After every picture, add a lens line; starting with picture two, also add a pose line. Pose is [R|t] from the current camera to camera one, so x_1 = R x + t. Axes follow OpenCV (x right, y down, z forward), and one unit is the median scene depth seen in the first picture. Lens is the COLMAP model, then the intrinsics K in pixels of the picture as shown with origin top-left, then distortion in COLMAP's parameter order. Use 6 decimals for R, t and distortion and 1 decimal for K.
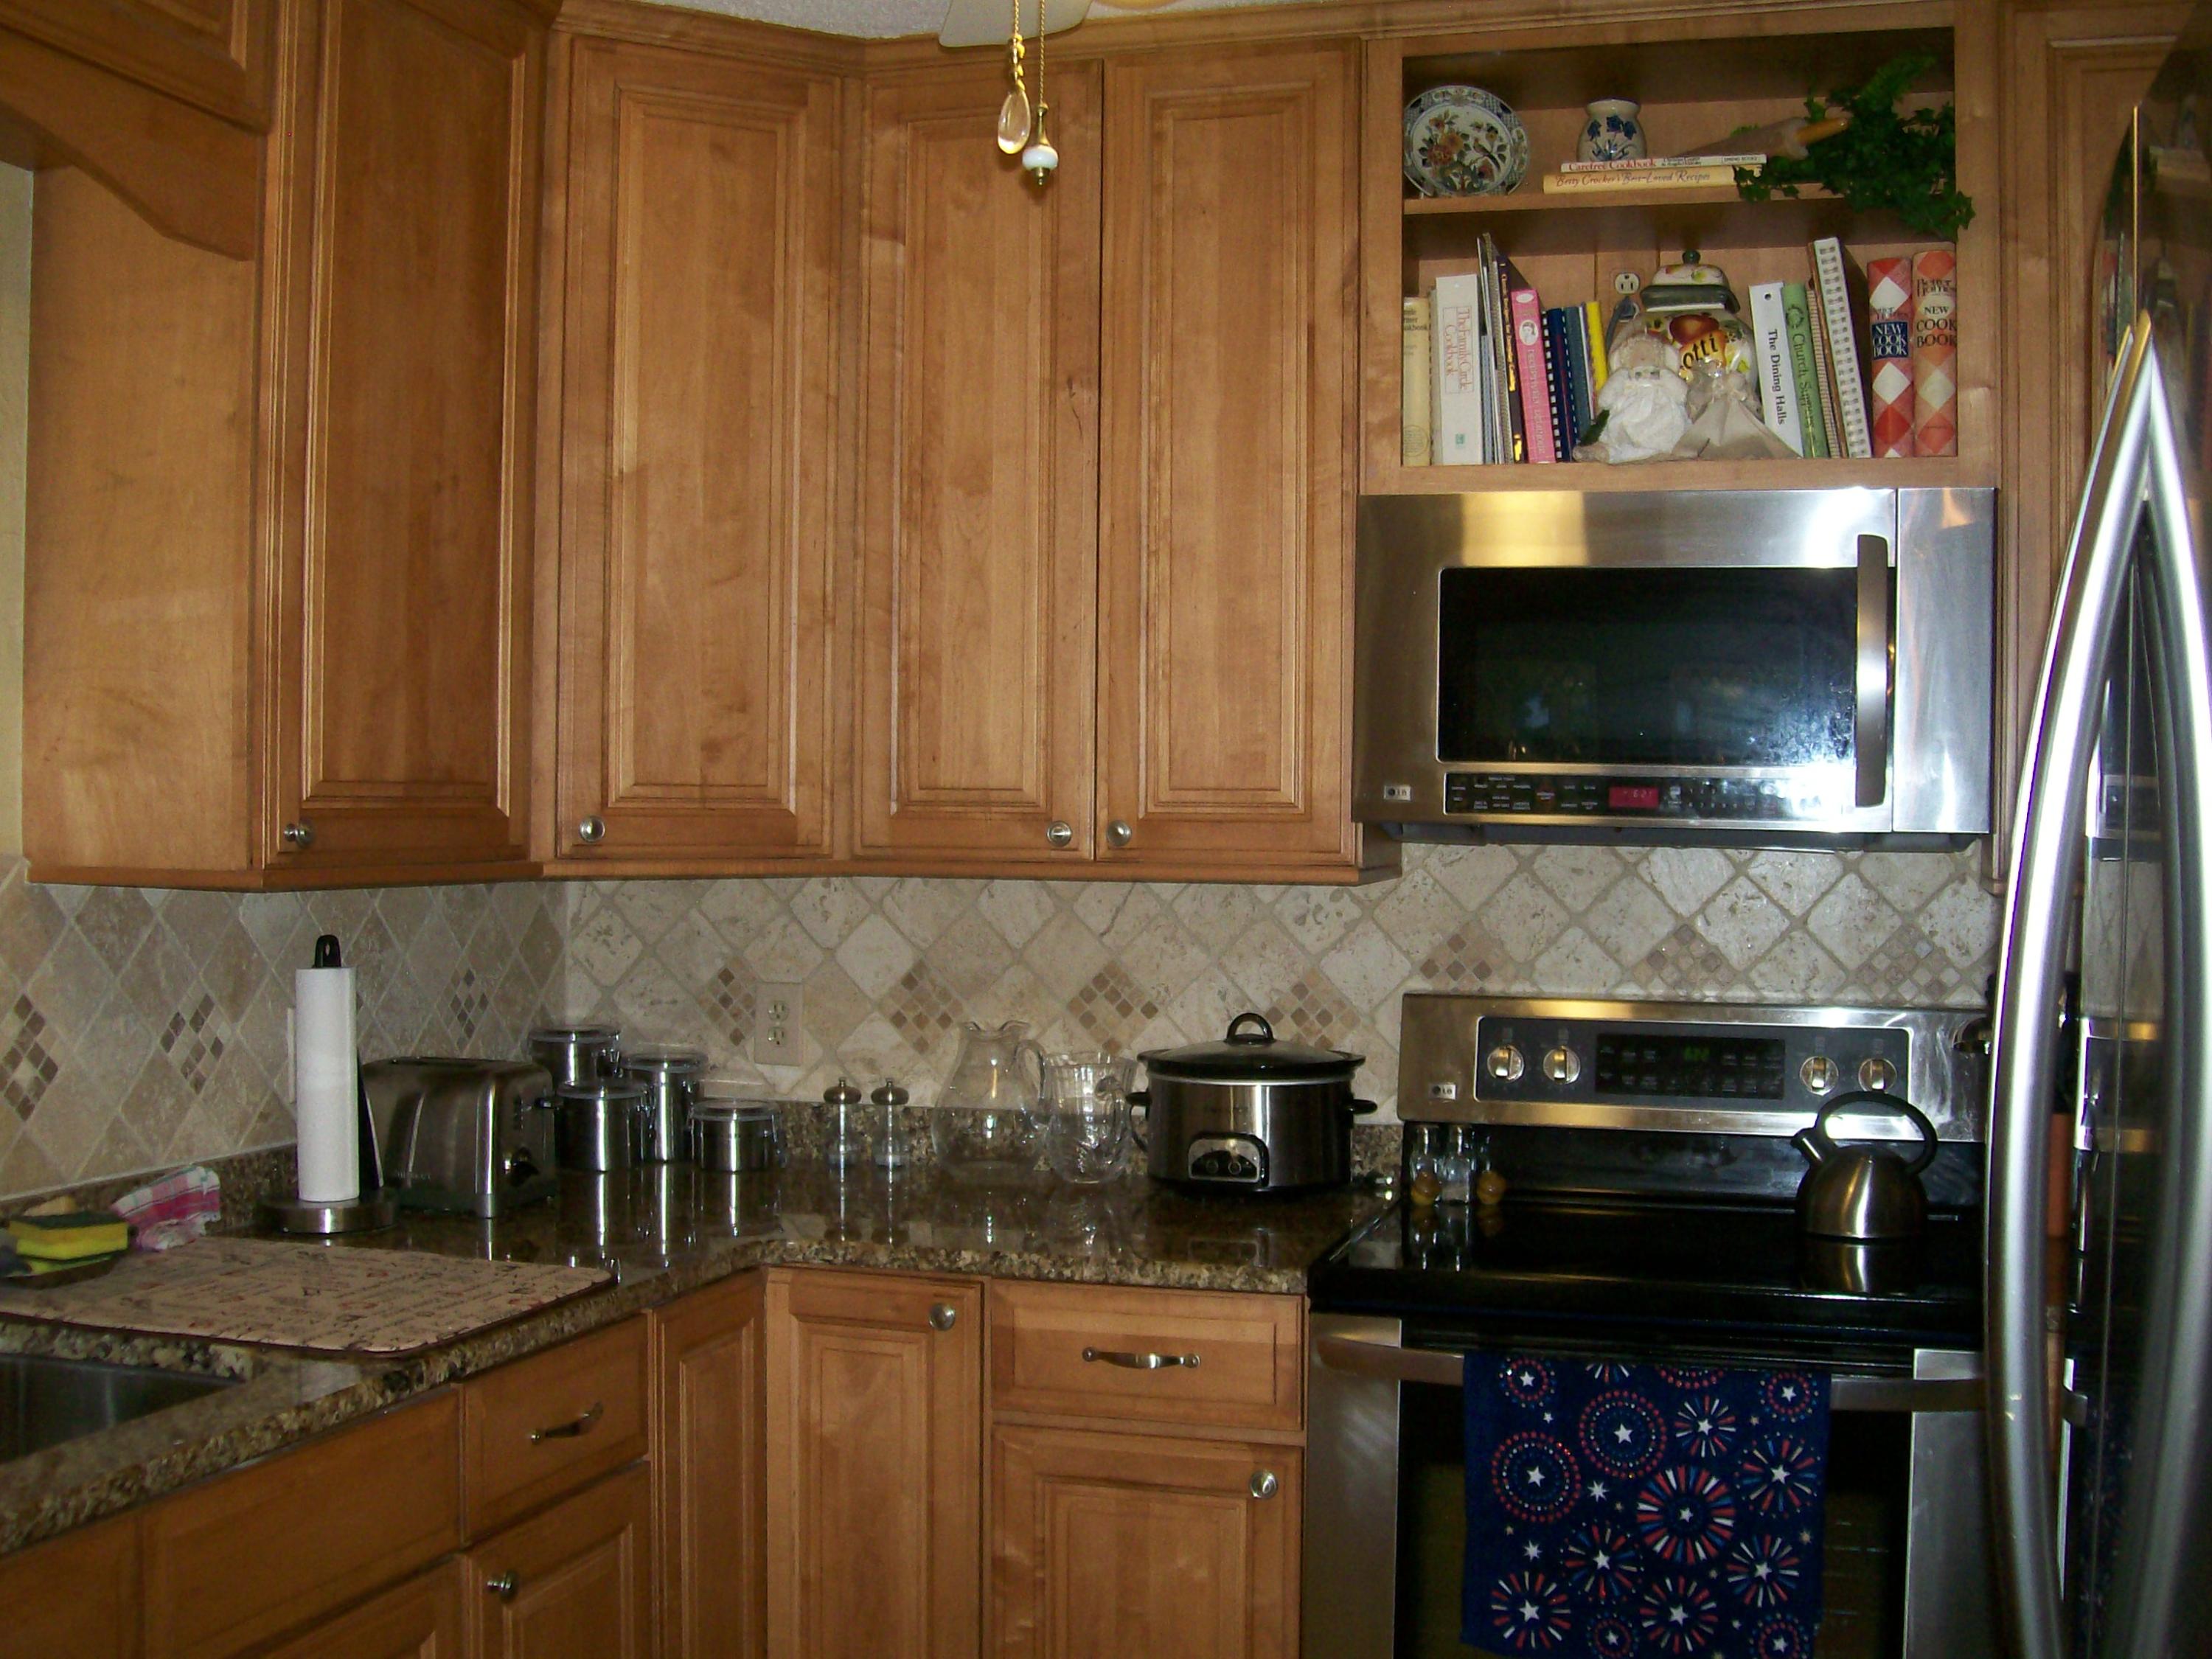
lens RADIAL K [[2440.3, 0, 1106.0], [0, 2440.3, 829.5], [0, 0, 1]] dist [-0.183733, 0.151360]
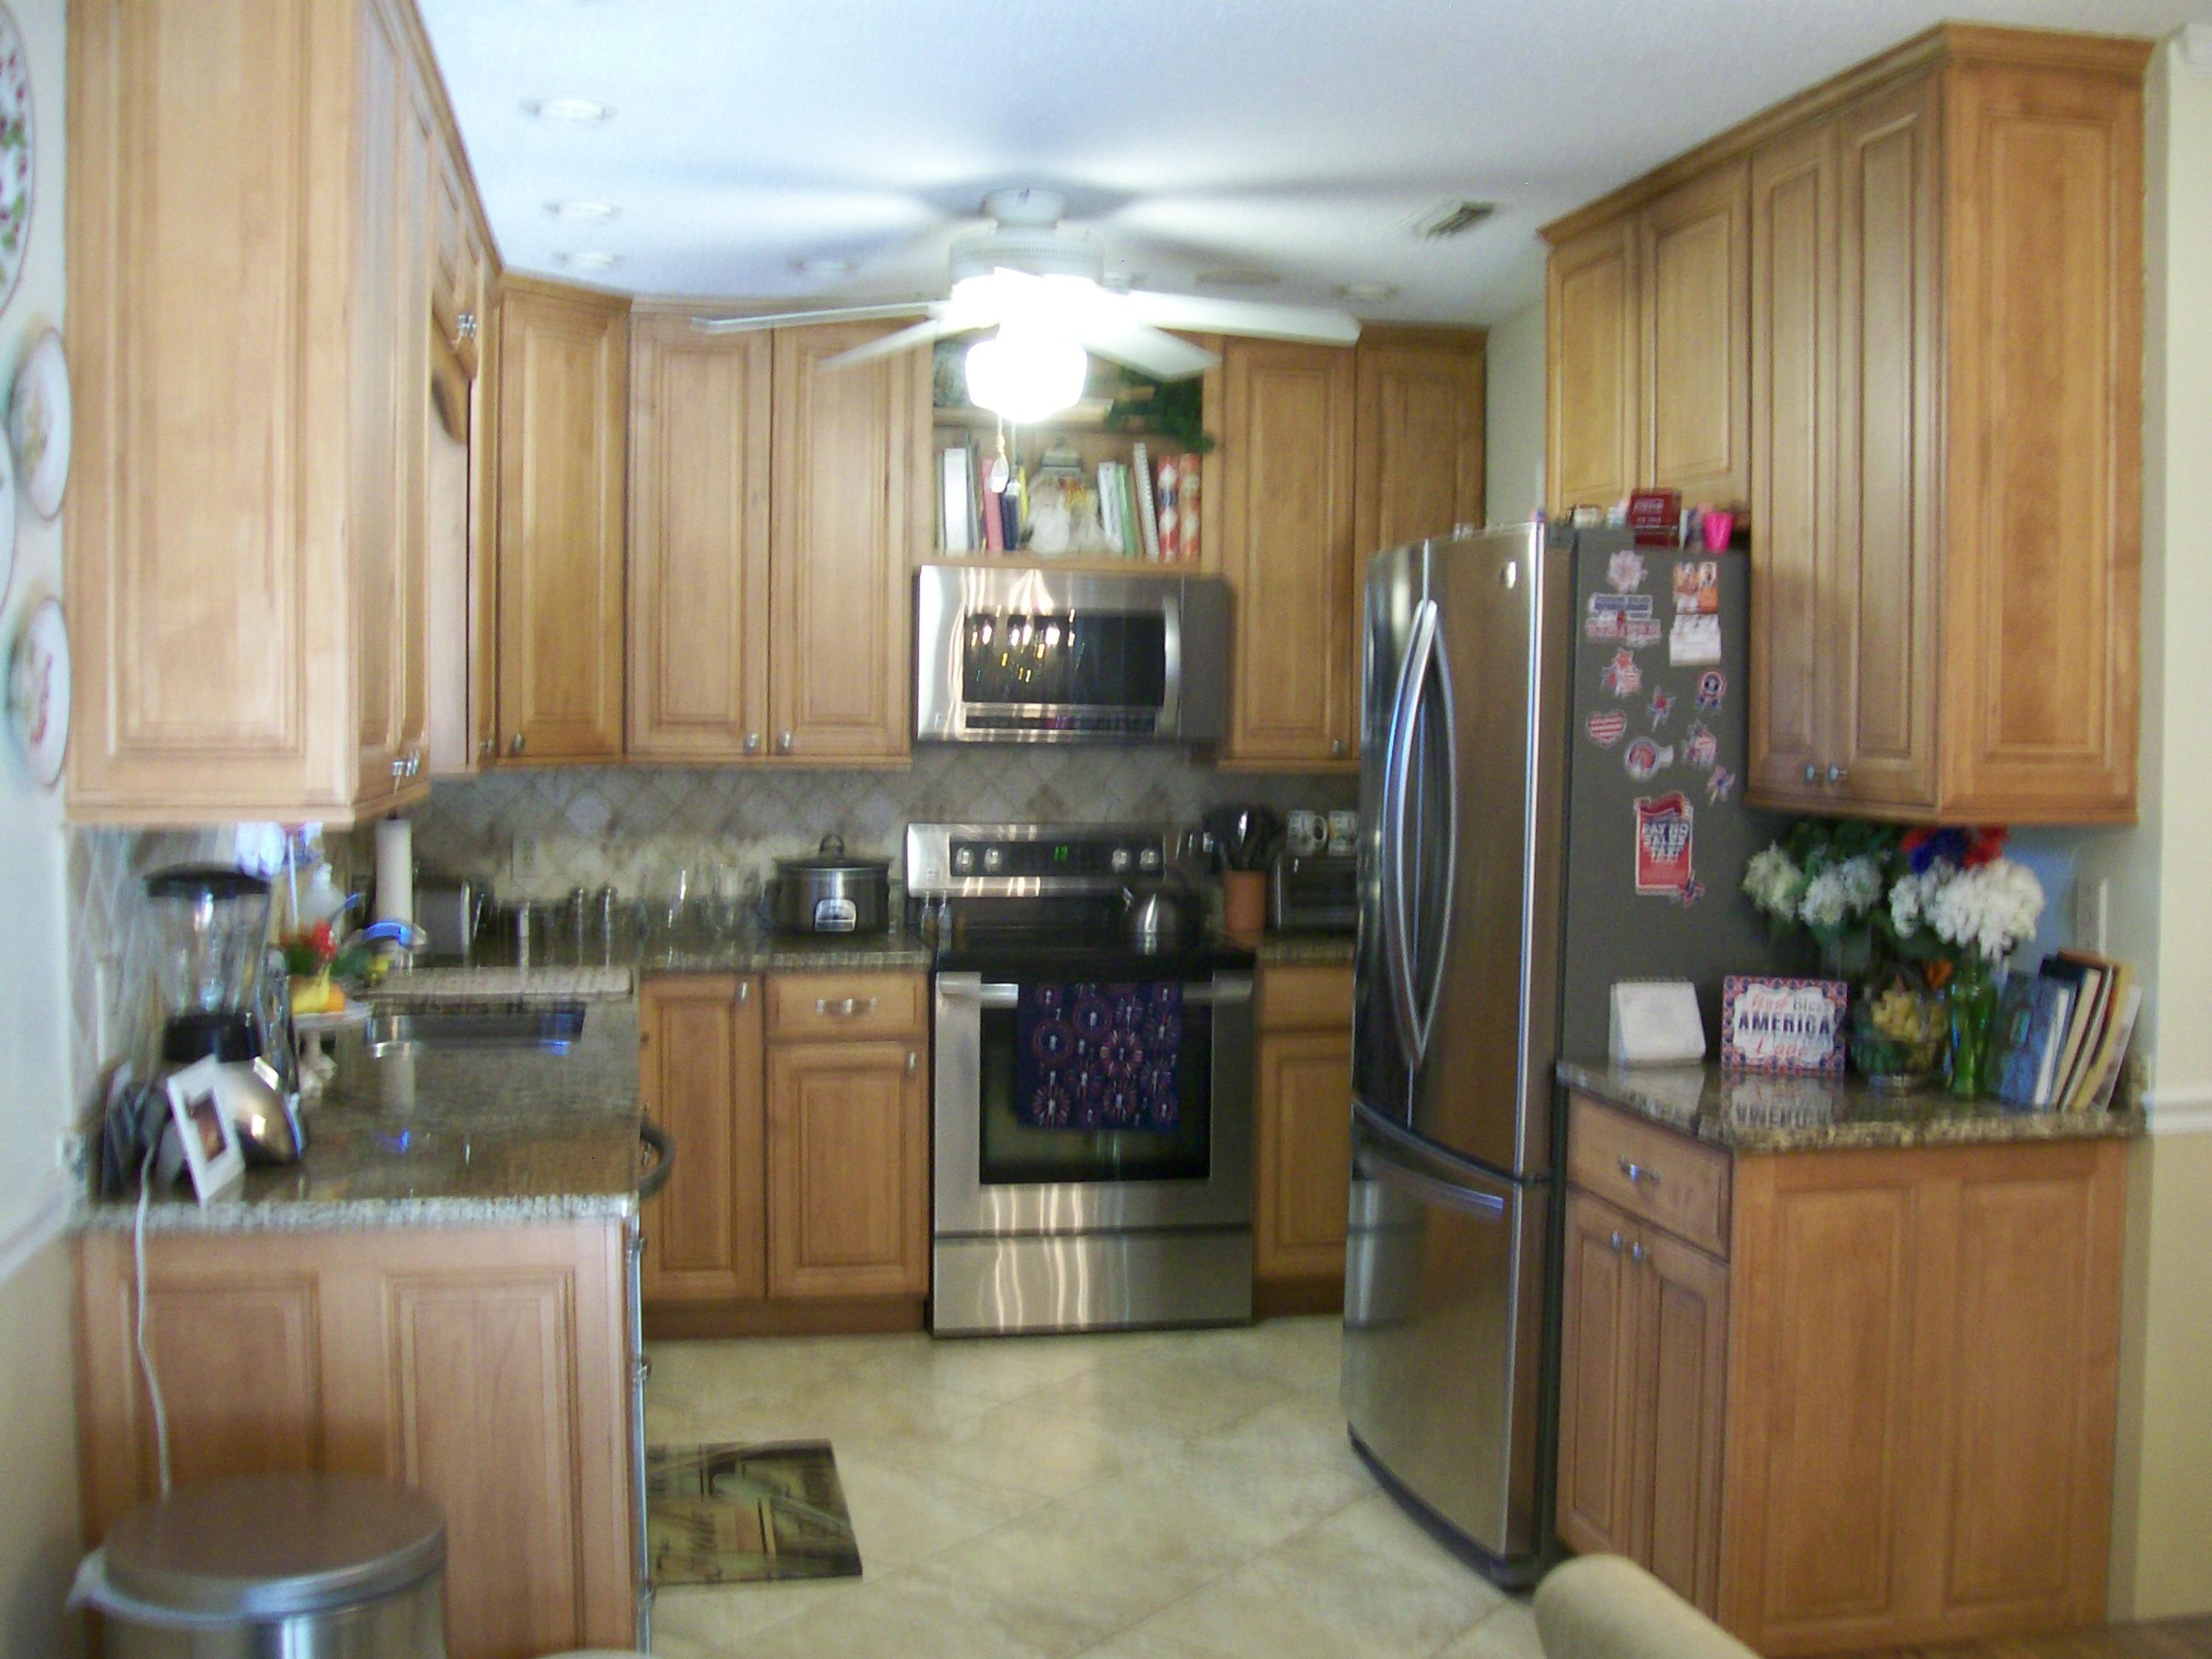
lens RADIAL K [[2440.3, 0, 1106.0], [0, 2440.3, 829.5], [0, 0, 1]] dist [-0.183733, 0.151360]
pose [[0.870974, -0.028182, 0.490520, -0.723942], [0.002714, 0.998614, 0.052555, -0.028405], [-0.491321, -0.044443, 0.869844, -0.779803]]
